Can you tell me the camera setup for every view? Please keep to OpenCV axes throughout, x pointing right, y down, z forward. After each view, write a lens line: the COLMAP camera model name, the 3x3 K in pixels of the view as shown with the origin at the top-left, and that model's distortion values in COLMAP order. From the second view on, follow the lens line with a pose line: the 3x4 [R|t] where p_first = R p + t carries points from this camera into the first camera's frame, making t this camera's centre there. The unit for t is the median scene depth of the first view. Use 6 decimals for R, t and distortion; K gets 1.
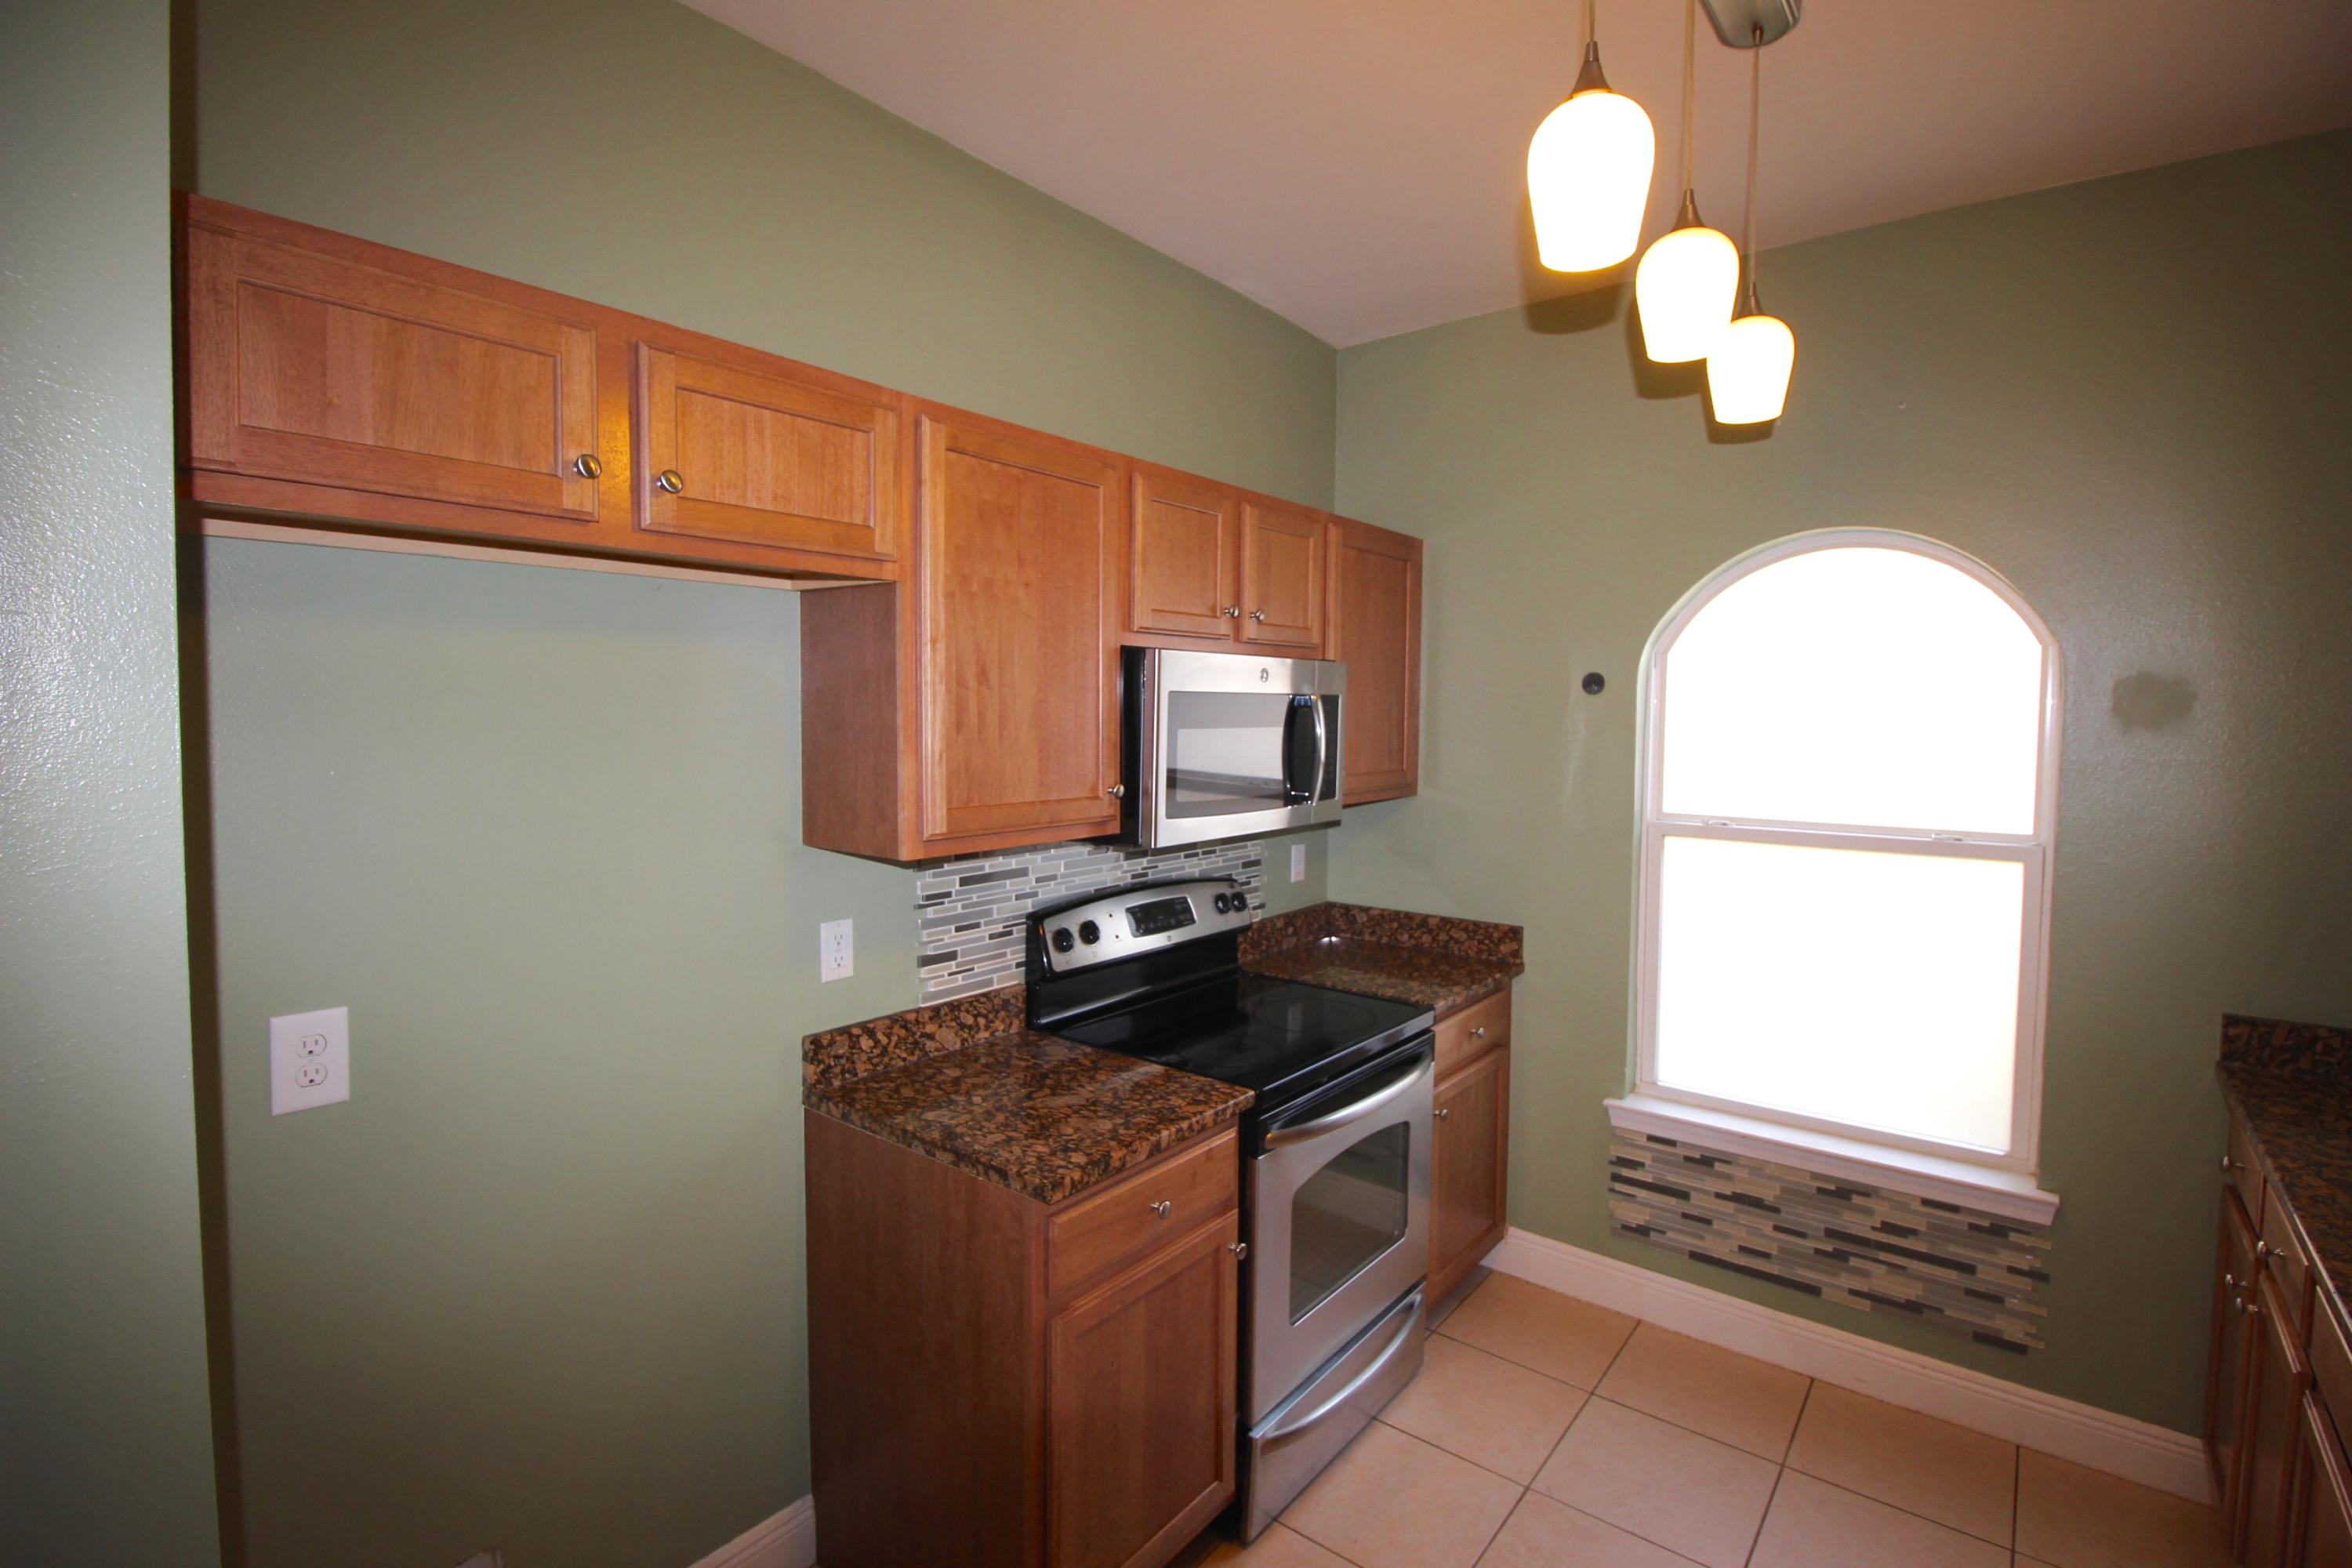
lens RADIAL K [[1098.2, 0, 1182.6], [0, 1098.2, 765.0], [0, 0, 1]] dist [-0.005646, -0.008521]
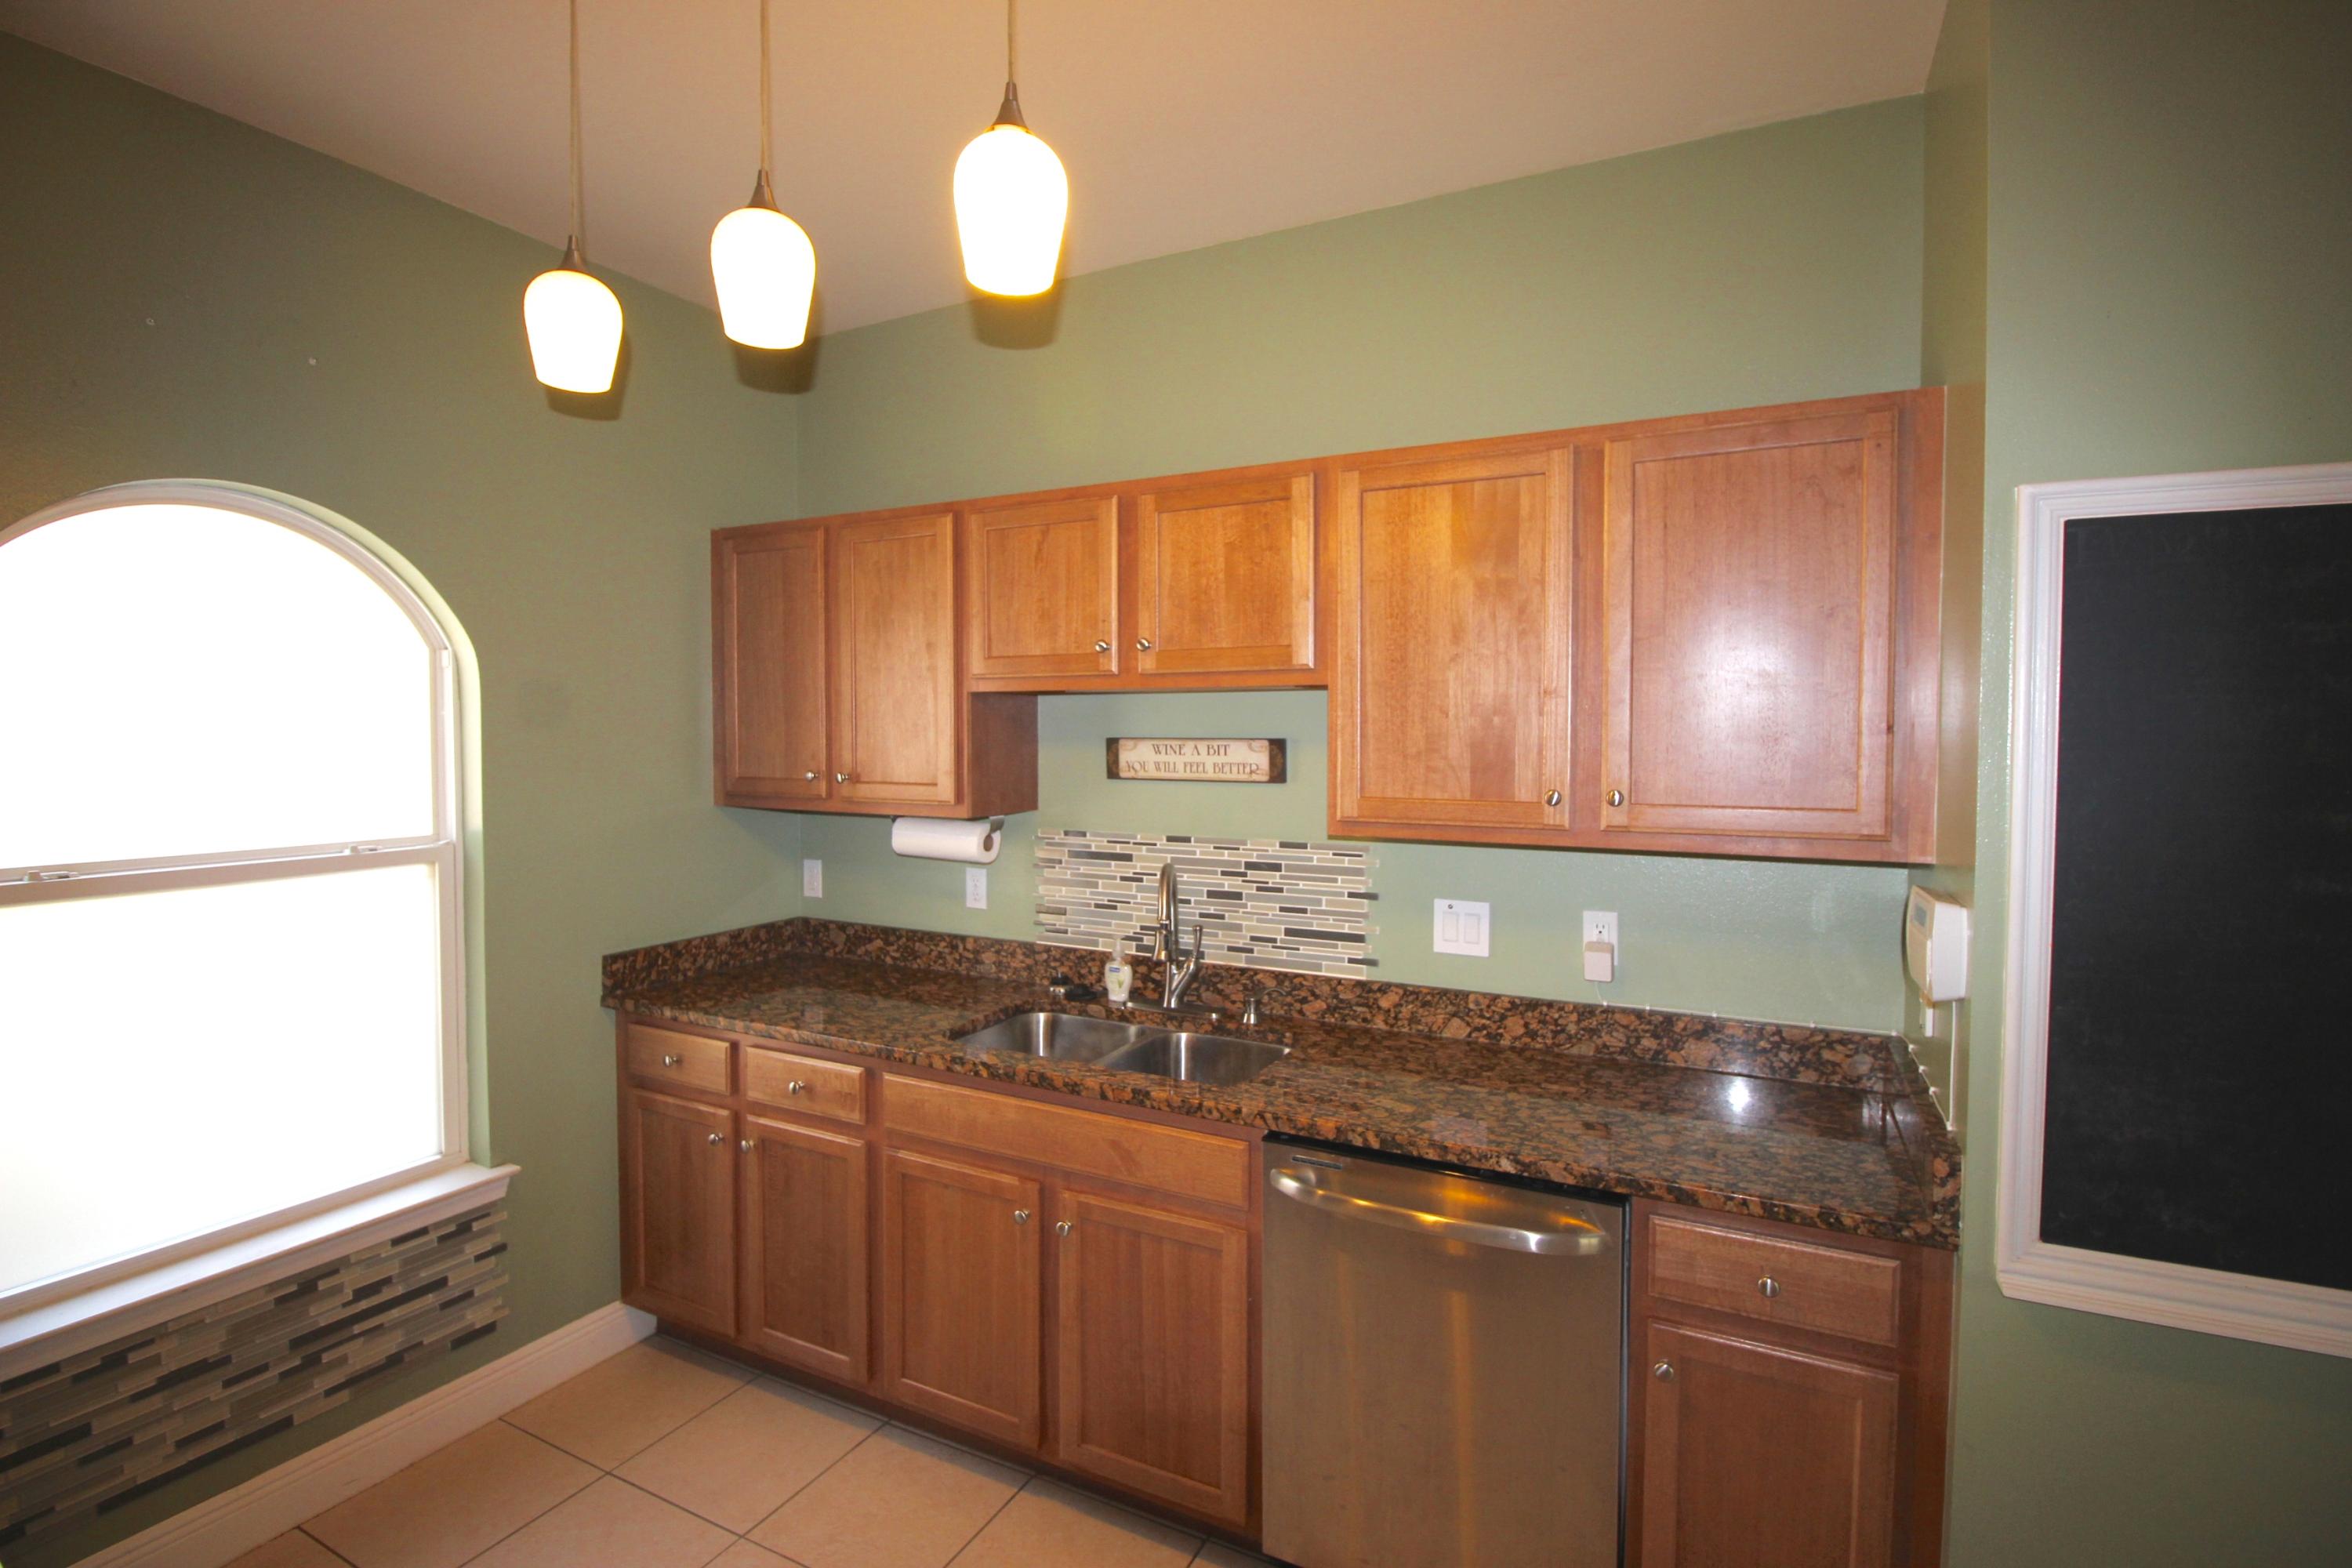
lens RADIAL K [[1098.2, 0, 1185.4], [0, 1098.2, 760.1], [0, 0, 1]] dist [-0.005646, -0.008521]
pose [[-0.201888, -0.036513, 0.978728, -0.331372], [0.048614, 0.997699, 0.047249, -0.018625], [-0.978201, 0.057119, -0.199648, 0.480878]]
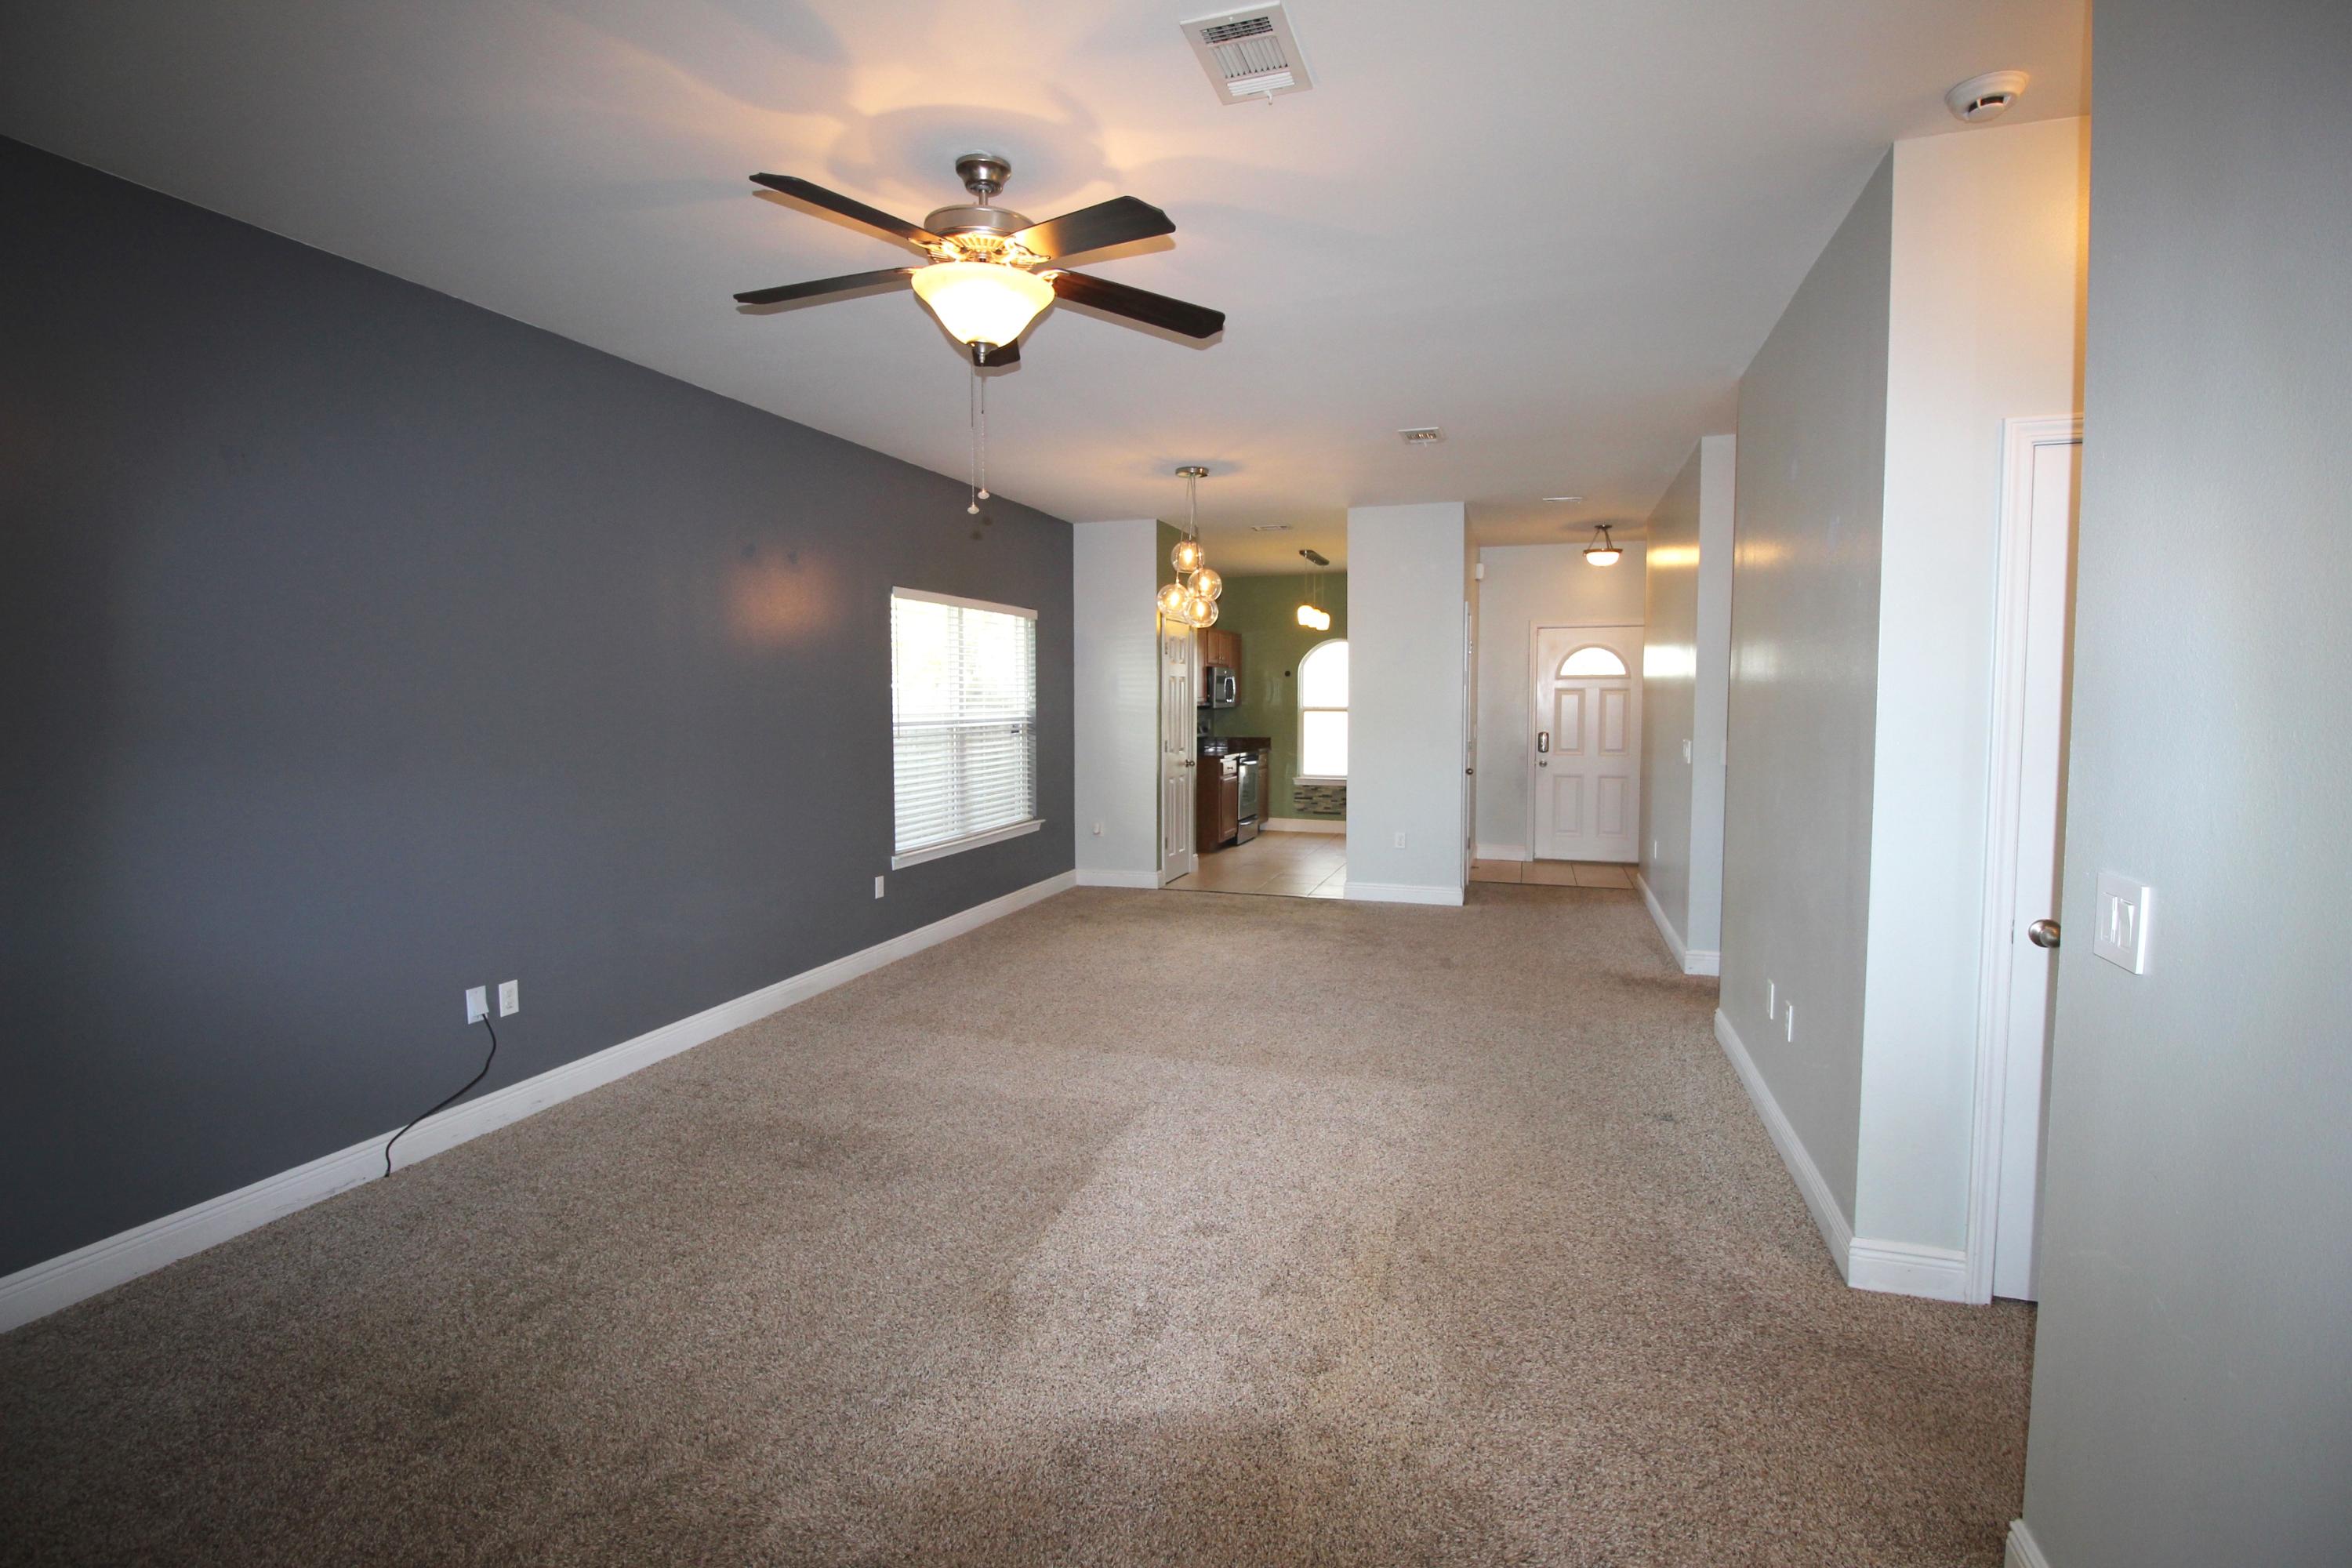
lens RADIAL K [[1098.2, 0, 1175.4], [0, 1098.2, 779.0], [0, 0, 1]] dist [-0.005646, -0.008521]
pose [[0.937689, -0.046690, 0.344324, -1.517834], [0.036633, 0.998692, 0.035659, 0.170064], [-0.345539, -0.020823, 0.938173, -2.840639]]
